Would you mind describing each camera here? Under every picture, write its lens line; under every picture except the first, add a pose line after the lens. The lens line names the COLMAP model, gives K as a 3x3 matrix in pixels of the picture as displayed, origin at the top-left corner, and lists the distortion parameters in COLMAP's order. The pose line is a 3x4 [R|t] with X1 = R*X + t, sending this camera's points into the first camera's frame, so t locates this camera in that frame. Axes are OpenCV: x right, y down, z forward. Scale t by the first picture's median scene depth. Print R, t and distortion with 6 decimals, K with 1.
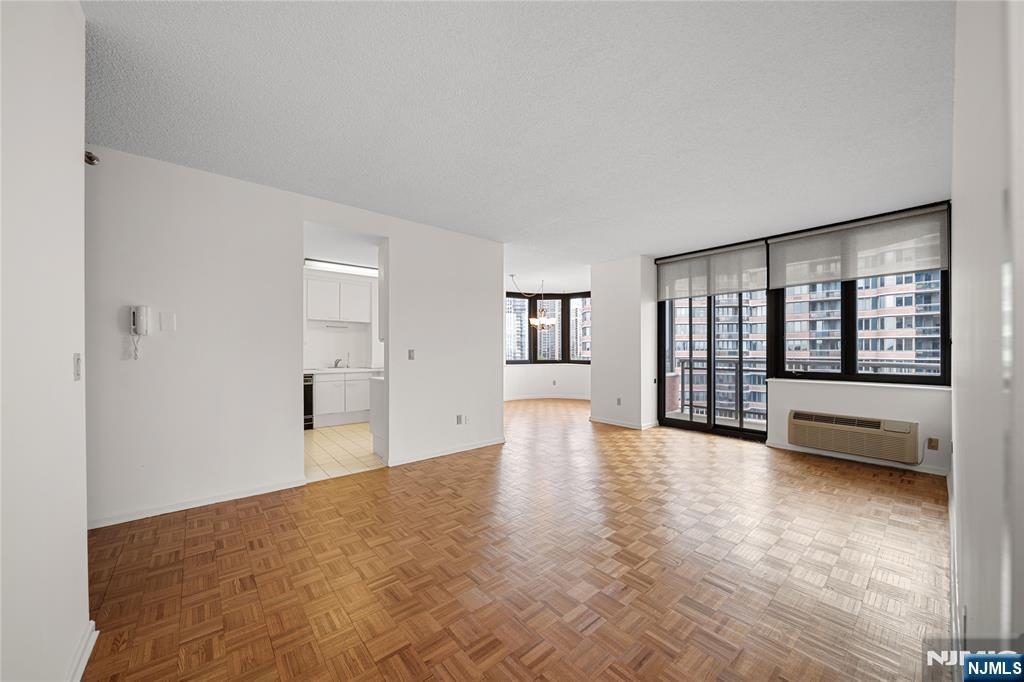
lens RADIAL K [[370.7, 0, 510.5], [0, 370.7, 340.6], [0, 0, 1]] dist [-0.002641, -0.000020]
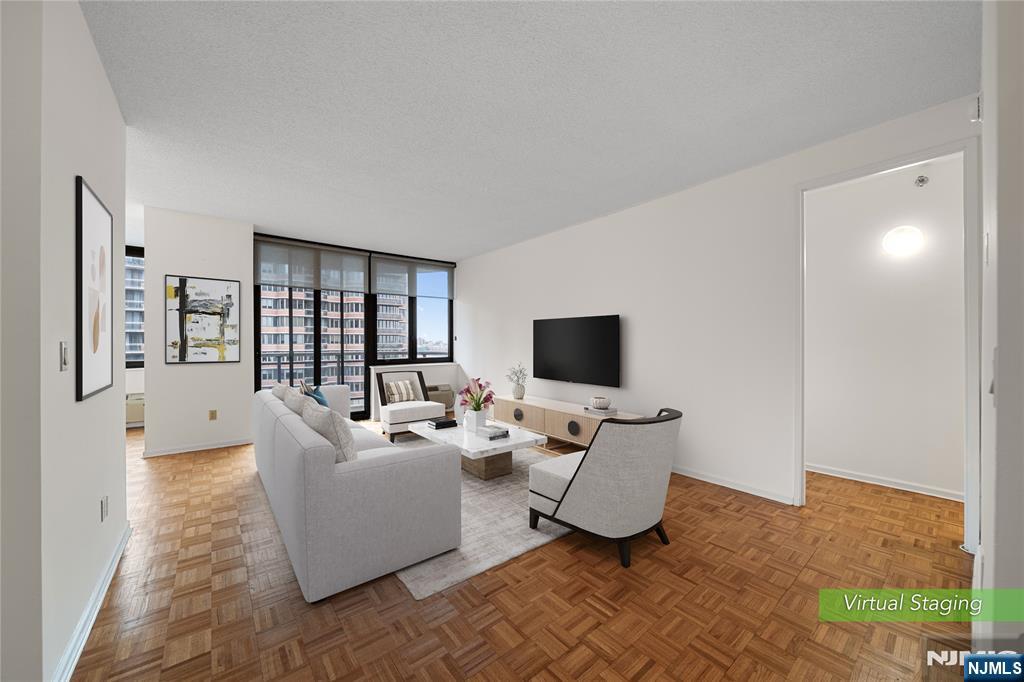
lens RADIAL K [[370.7, 0, 510.5], [0, 370.7, 340.6], [0, 0, 1]] dist [-0.002641, -0.000020]
pose [[0.031218, 0.005059, 0.999500, -0.474122], [-0.022247, 0.999743, -0.004366, 0.010793], [-0.999265, -0.022100, 0.031322, 0.459861]]
